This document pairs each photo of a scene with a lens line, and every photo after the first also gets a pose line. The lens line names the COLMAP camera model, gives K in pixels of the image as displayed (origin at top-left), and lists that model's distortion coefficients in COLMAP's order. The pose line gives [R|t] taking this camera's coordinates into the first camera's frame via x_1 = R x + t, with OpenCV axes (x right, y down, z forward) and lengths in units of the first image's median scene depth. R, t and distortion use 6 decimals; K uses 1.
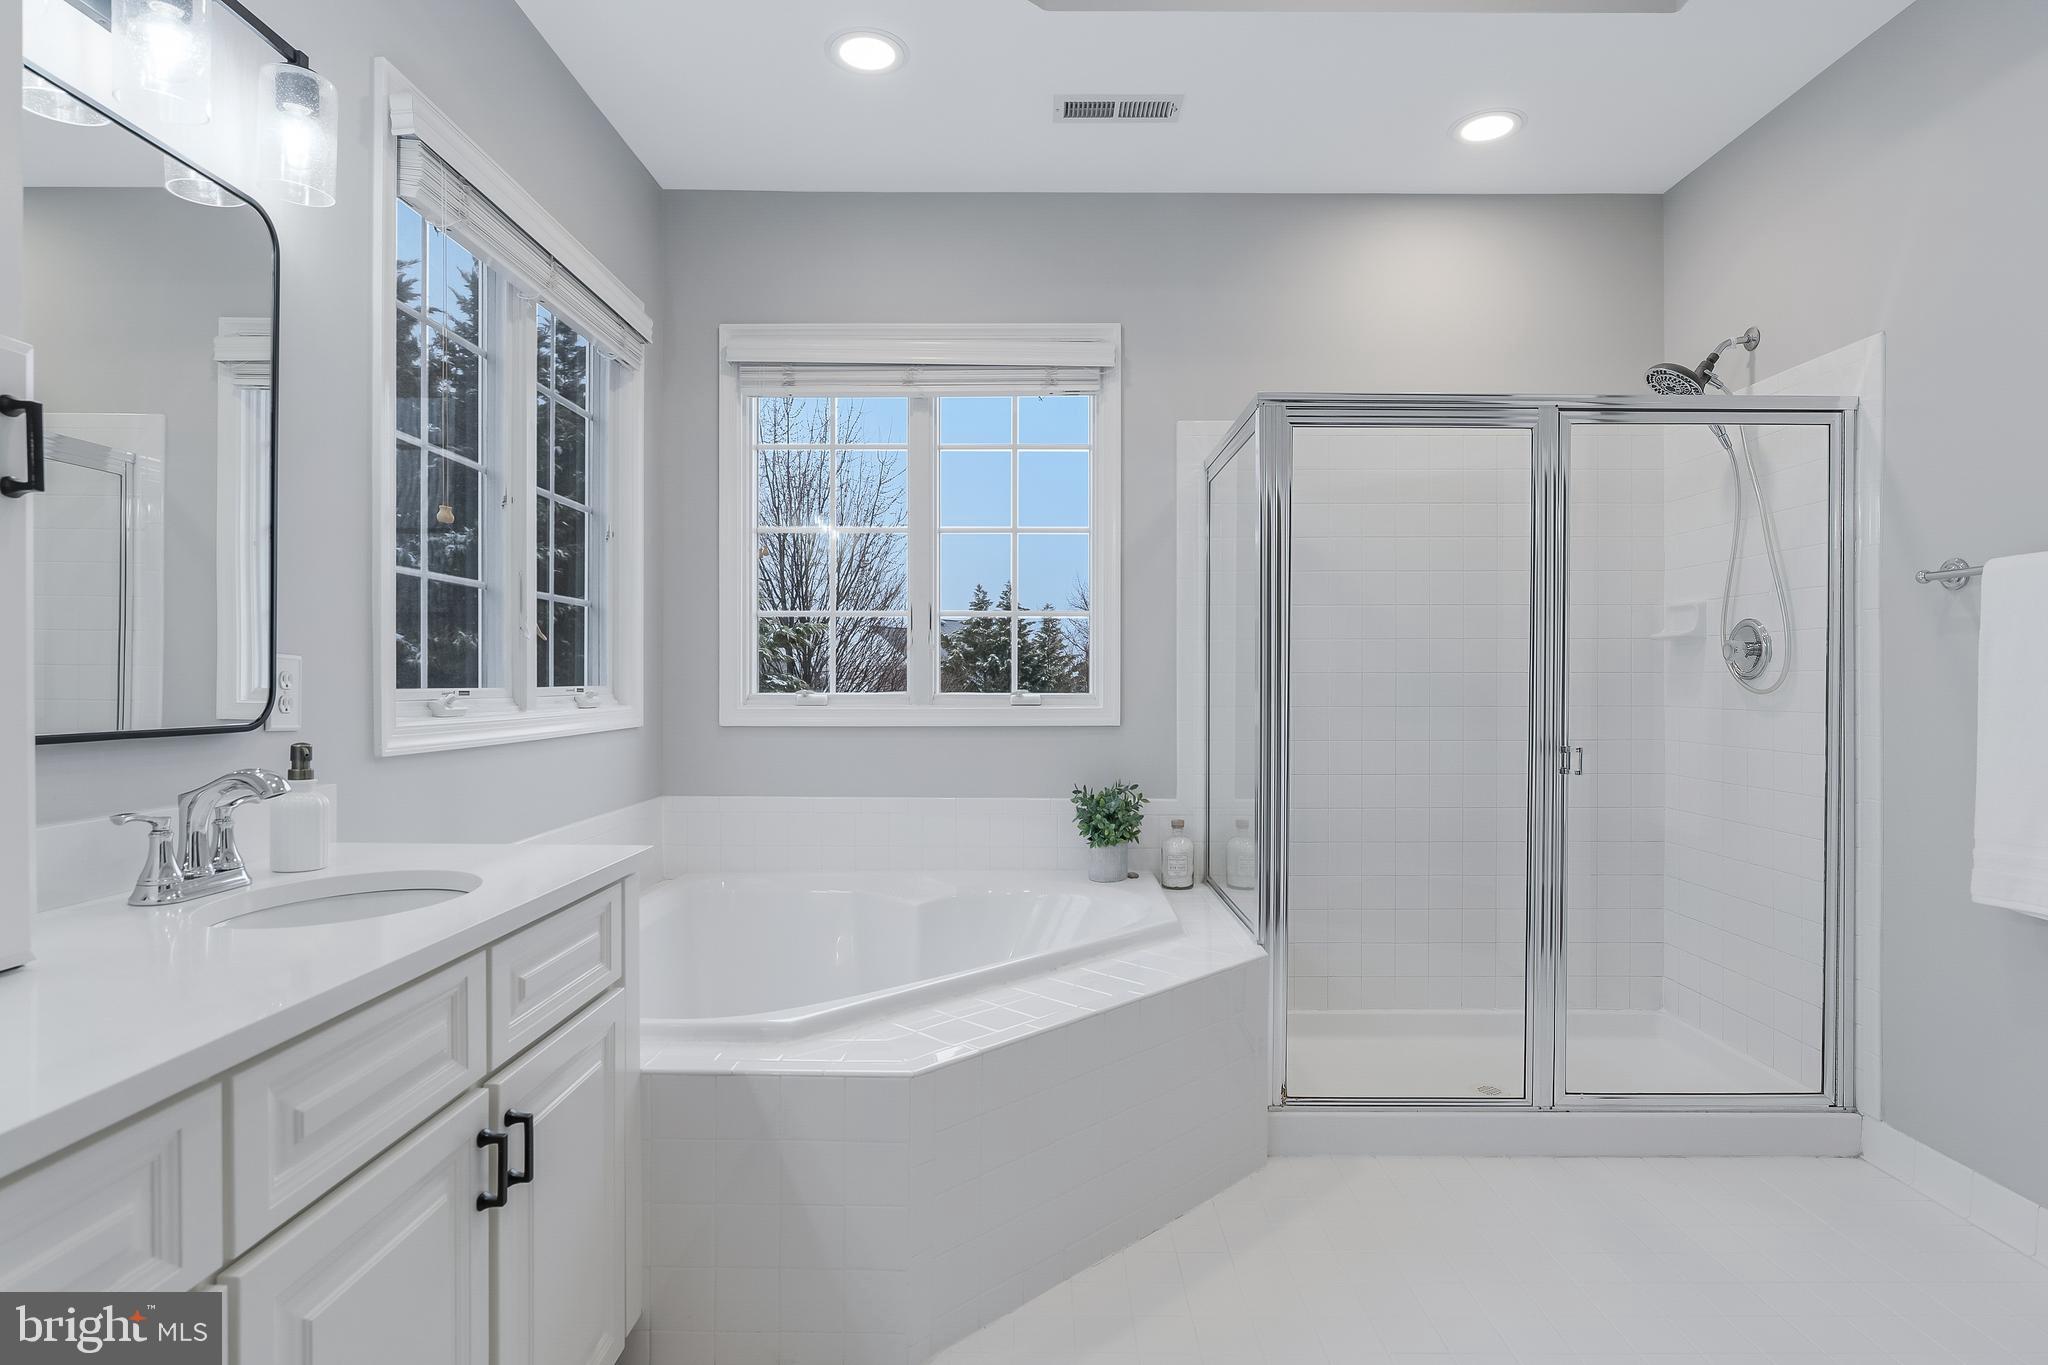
lens RADIAL K [[1069.7, 0, 1024.3], [0, 1069.7, 681.9], [0, 0, 1]] dist [-0.003080, -0.001166]
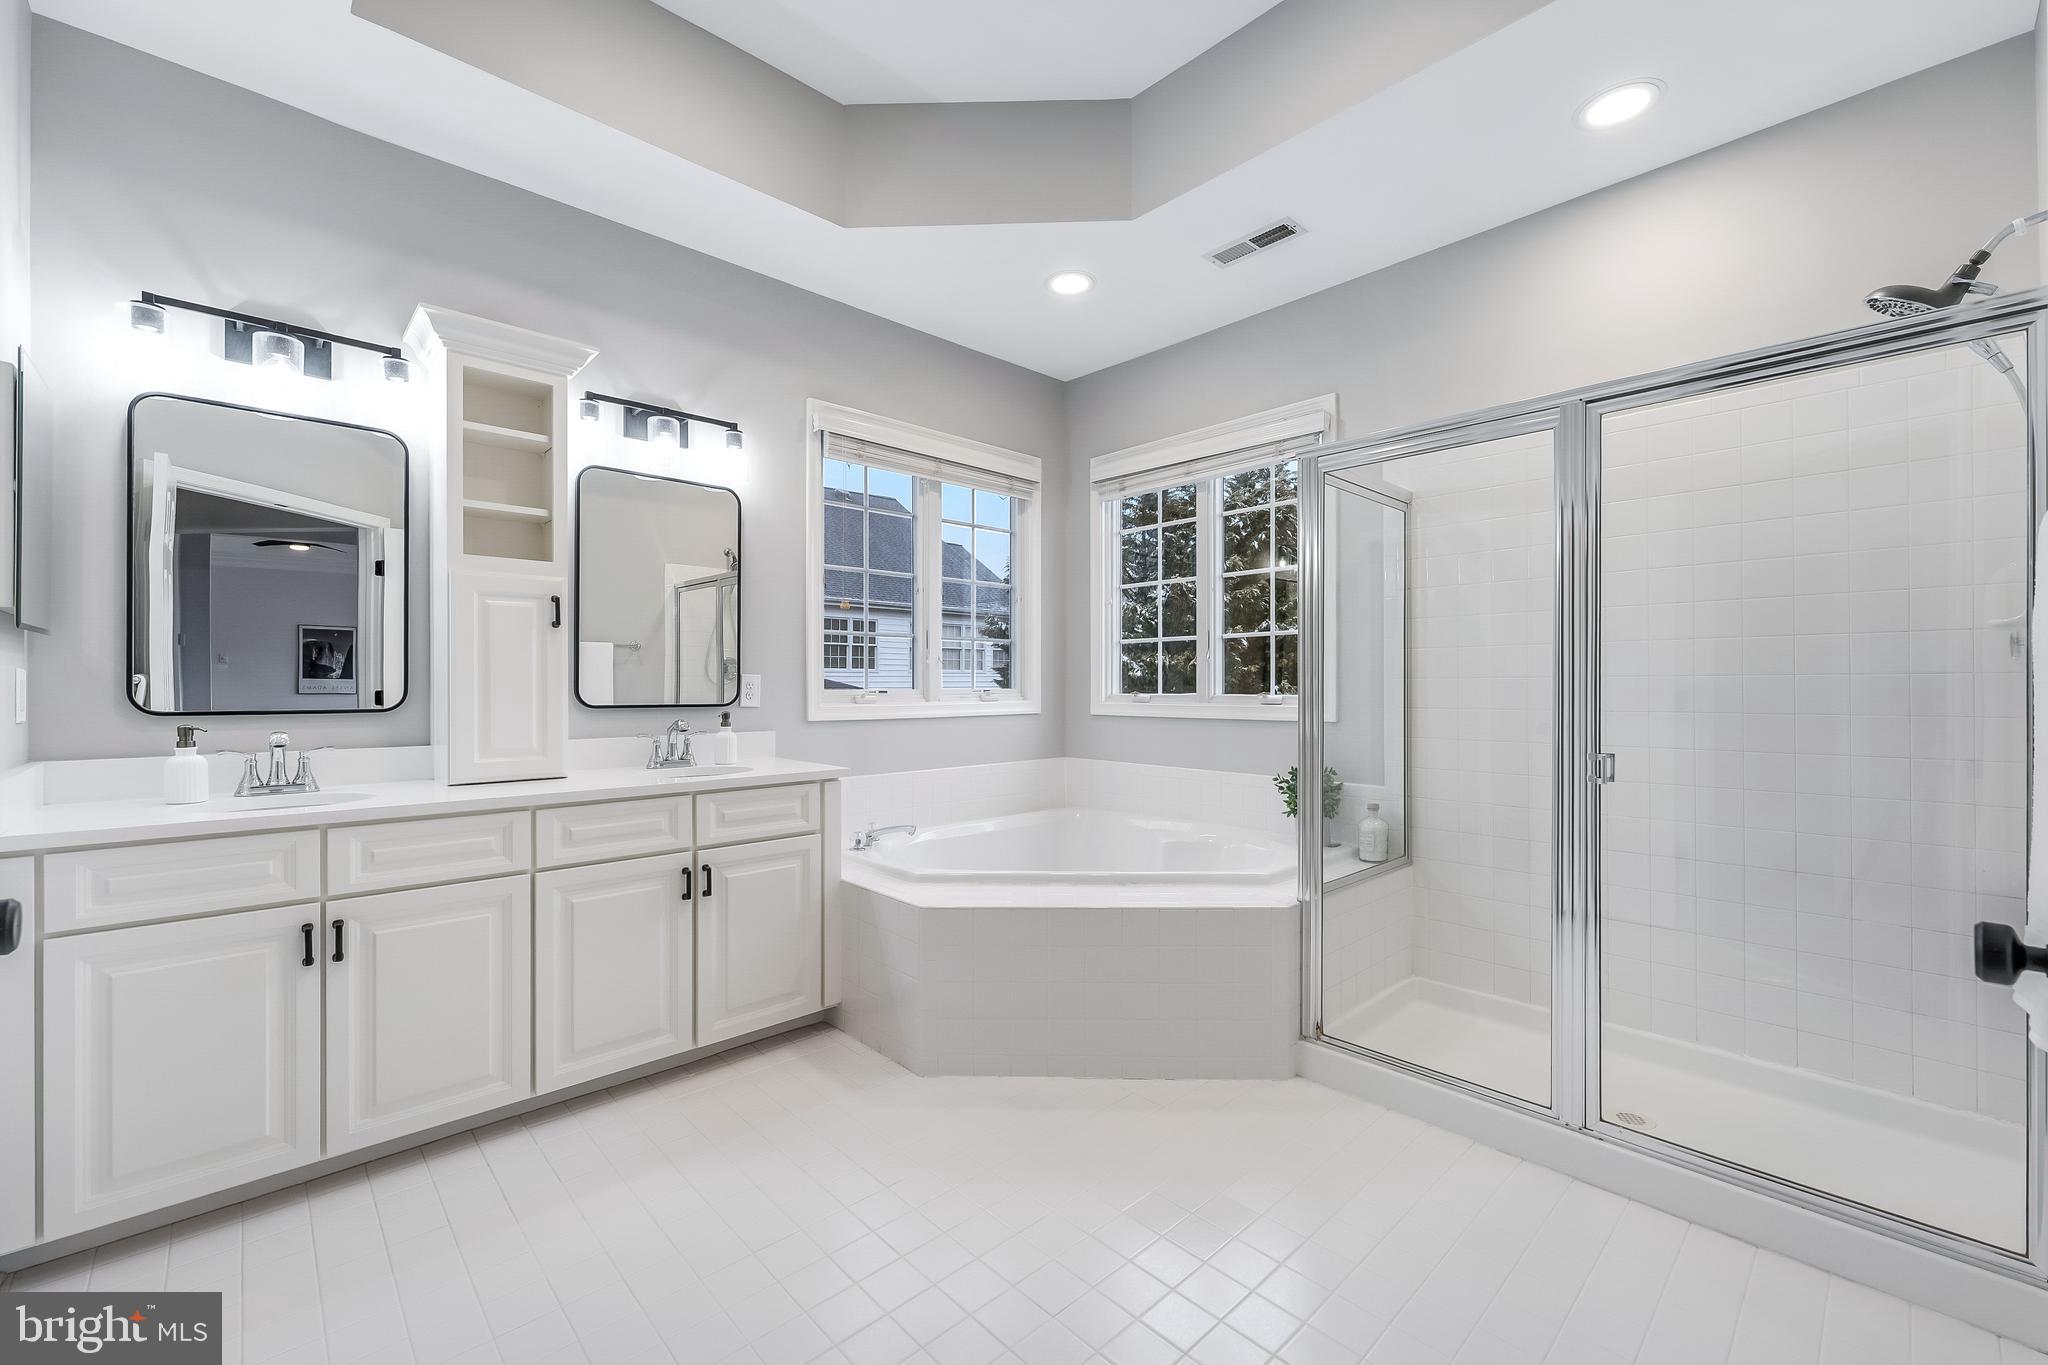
lens RADIAL K [[823.0, 0, 1023.1], [0, 823.0, 683.8], [0, 0, 1]] dist [0.004219, -0.000485]
pose [[0.690501, -0.001399, -0.723330, 0.567234], [-0.000876, 0.999996, -0.002770, 0.000009], [0.723331, 0.002546, 0.690497, 0.100488]]
